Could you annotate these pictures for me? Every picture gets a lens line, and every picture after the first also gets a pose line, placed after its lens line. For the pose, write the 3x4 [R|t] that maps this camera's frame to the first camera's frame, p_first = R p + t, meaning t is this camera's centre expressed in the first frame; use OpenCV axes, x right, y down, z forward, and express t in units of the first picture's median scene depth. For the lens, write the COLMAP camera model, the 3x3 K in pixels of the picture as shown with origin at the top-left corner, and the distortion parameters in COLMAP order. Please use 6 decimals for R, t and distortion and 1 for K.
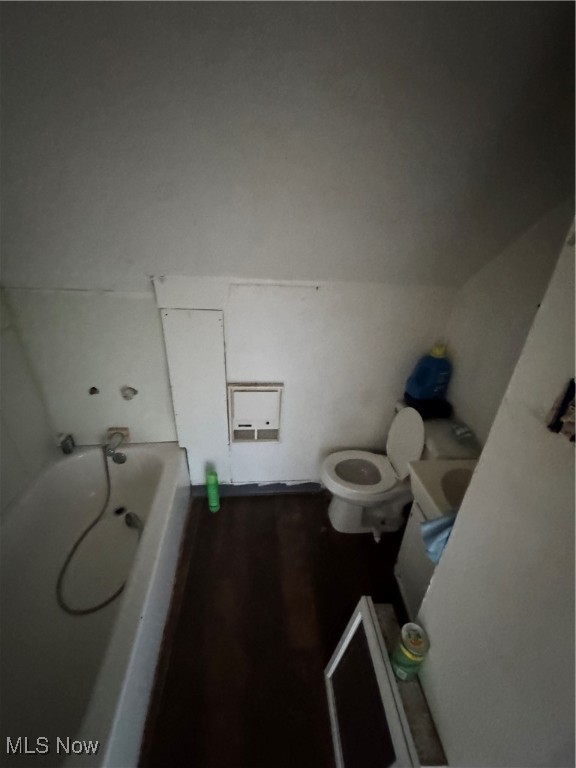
lens RADIAL K [[307.2, 0, 288.8], [0, 307.2, 383.9], [0, 0, 1]] dist [-0.003842, 0.000642]
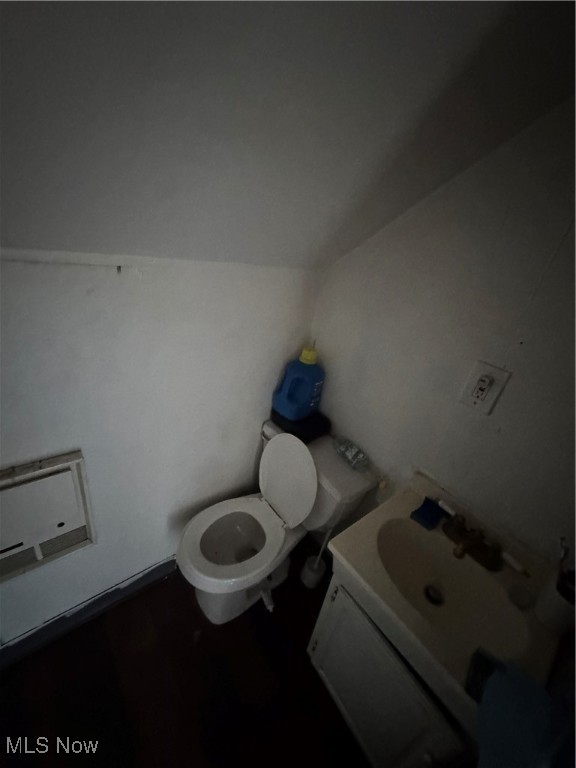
lens RADIAL K [[307.2, 0, 288.8], [0, 307.2, 383.9], [0, 0, 1]] dist [-0.003842, 0.000642]
pose [[0.821734, -0.177483, 0.541528, 0.011630], [0.136603, 0.983907, 0.115184, -0.127661], [-0.553256, -0.020676, 0.832754, 0.367351]]
